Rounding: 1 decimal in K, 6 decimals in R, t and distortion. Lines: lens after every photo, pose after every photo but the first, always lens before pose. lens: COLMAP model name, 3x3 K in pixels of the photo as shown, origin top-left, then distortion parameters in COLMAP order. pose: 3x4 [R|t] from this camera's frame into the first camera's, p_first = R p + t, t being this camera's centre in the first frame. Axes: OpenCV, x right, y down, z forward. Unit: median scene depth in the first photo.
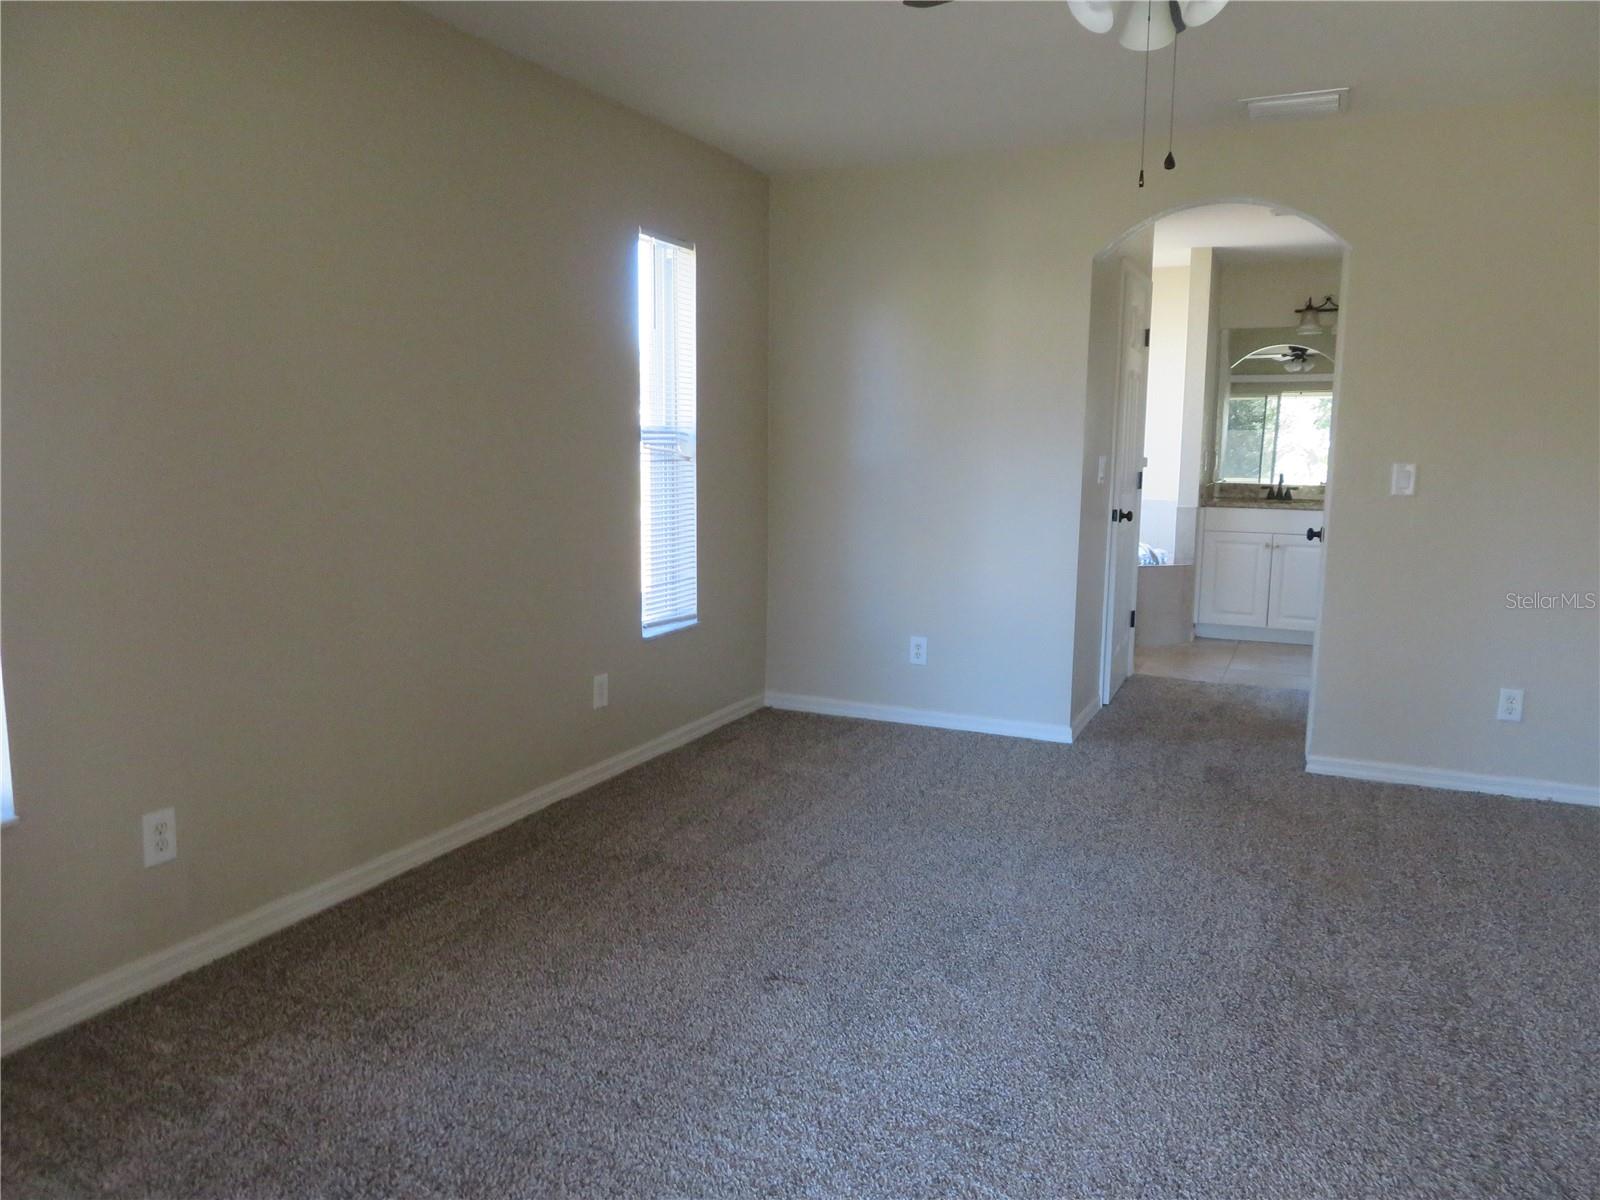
lens RADIAL K [[1153.2, 0, 794.3], [0, 1153.2, 600.2], [0, 0, 1]] dist [-0.005571, -0.001540]
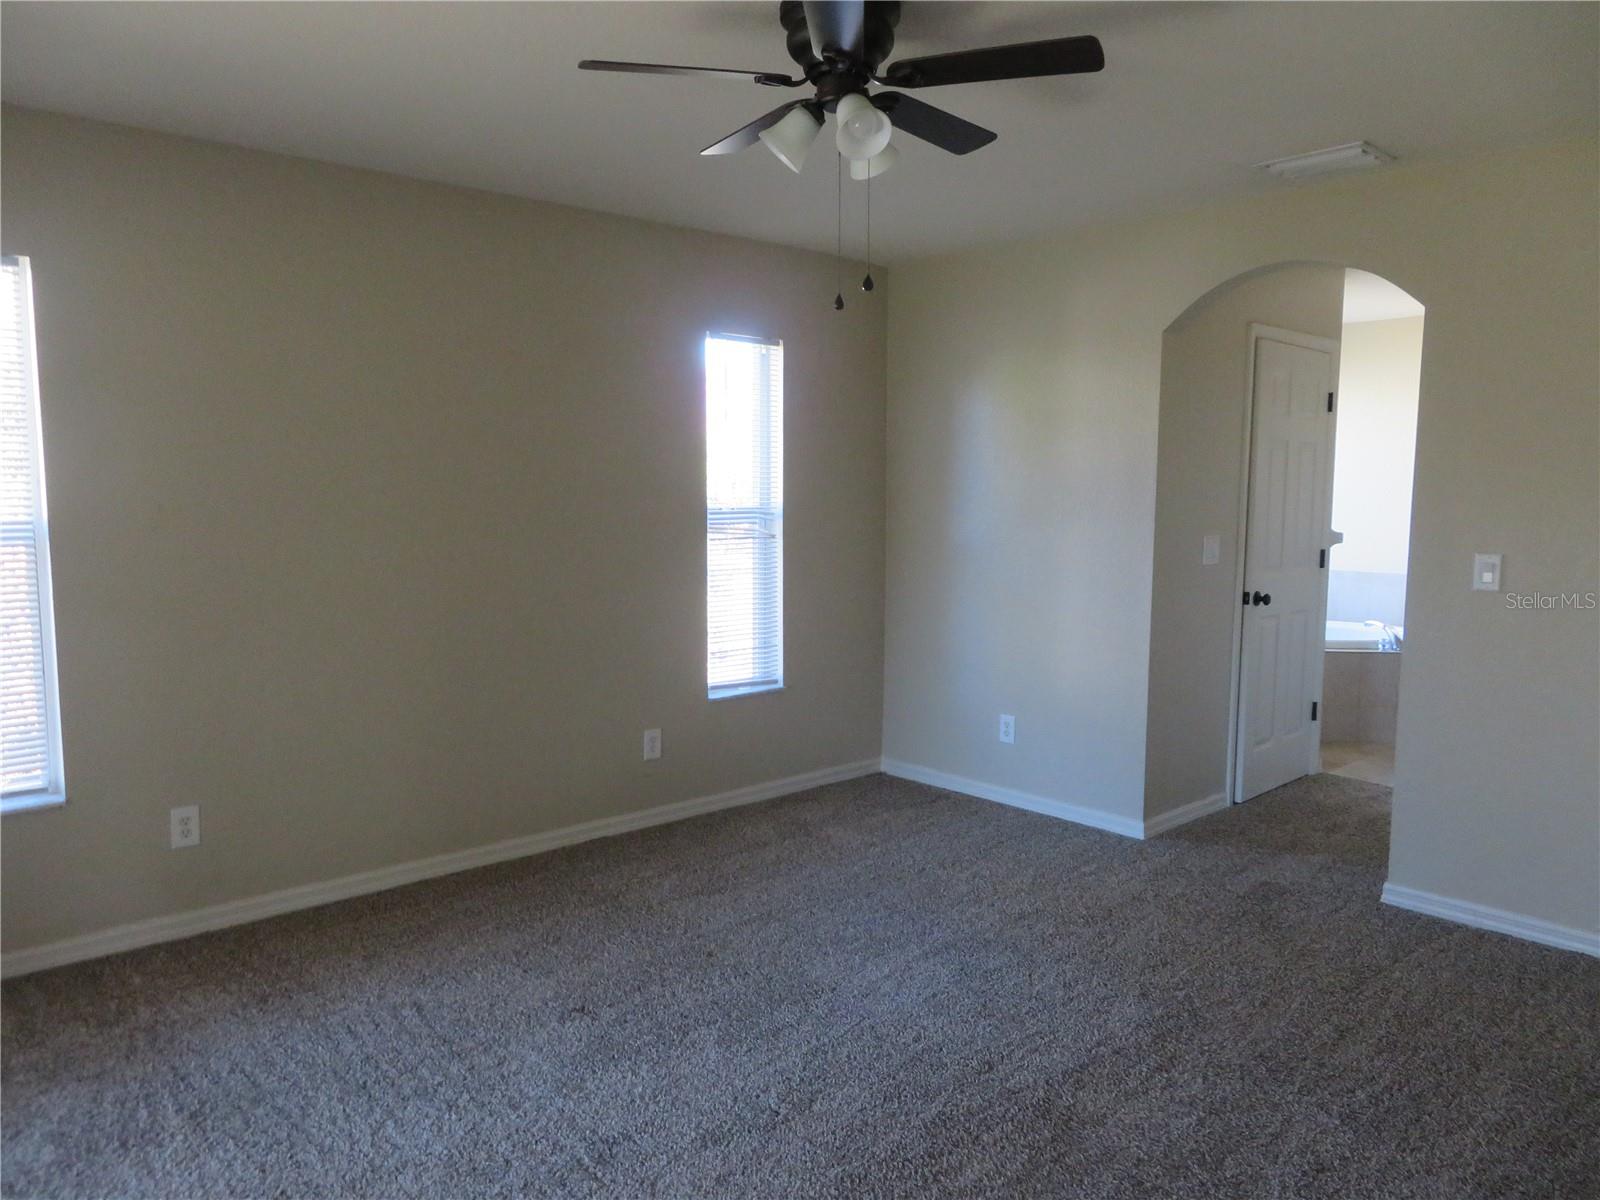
lens RADIAL K [[1153.2, 0, 794.3], [0, 1153.2, 600.2], [0, 0, 1]] dist [-0.005571, -0.001540]
pose [[0.920507, 0.031591, -0.389446, 0.371270], [-0.047885, 0.998334, -0.032200, -0.030305], [0.387780, 0.048289, 0.920486, 0.011078]]
